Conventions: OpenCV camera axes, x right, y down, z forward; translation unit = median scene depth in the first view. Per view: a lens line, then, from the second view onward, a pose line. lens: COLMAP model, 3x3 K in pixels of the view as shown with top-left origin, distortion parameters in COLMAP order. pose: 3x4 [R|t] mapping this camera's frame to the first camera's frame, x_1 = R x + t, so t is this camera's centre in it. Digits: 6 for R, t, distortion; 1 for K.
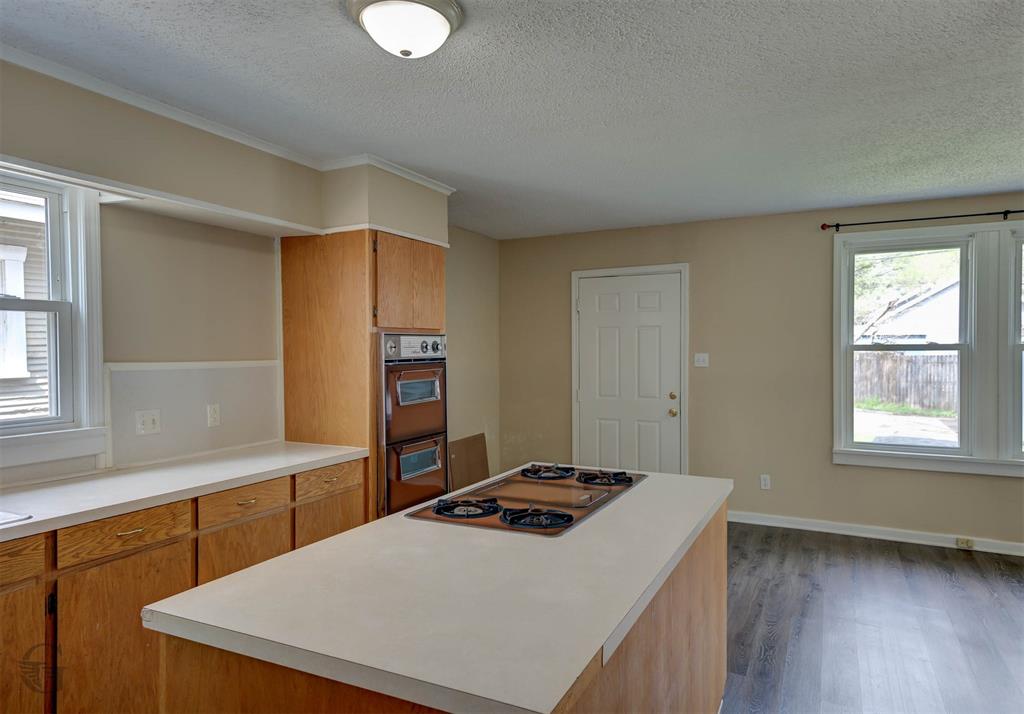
lens RADIAL K [[637.8, 0, 512.0], [0, 637.8, 357.0], [0, 0, 1]] dist [0.001022, 0.000181]
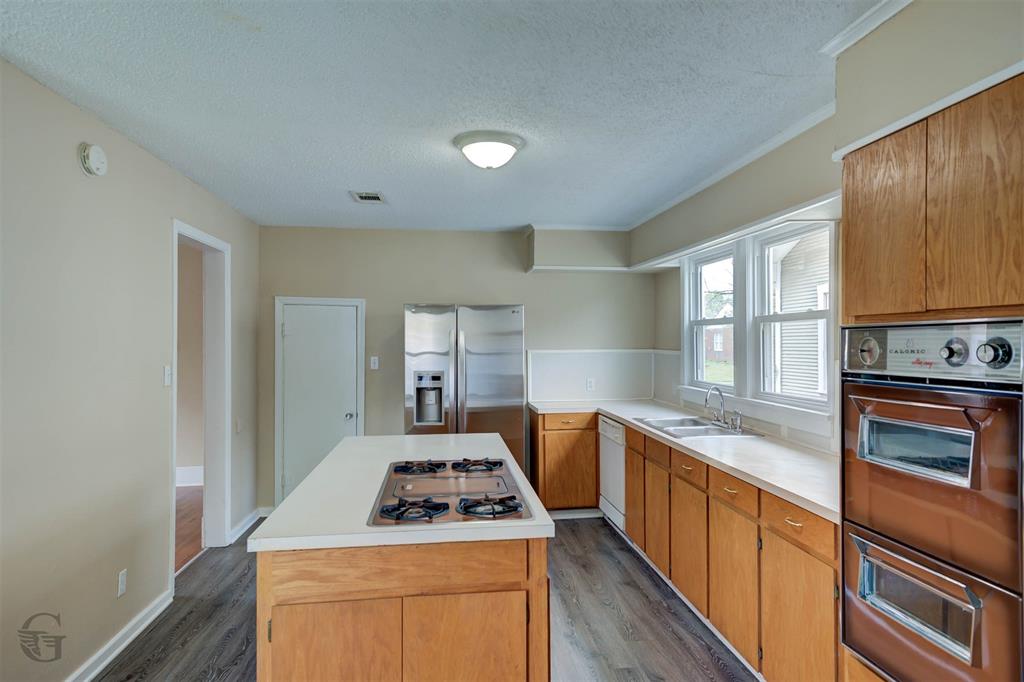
lens RADIAL K [[600.7, 0, 512.0], [0, 600.7, 341.0], [0, 0, 1]] dist [0.024667, 0.000046]
pose [[-0.832799, 0.004028, -0.553560, 0.350697], [-0.002417, 0.999938, 0.010912, -0.028399], [0.553570, 0.010426, -0.832738, 1.242366]]
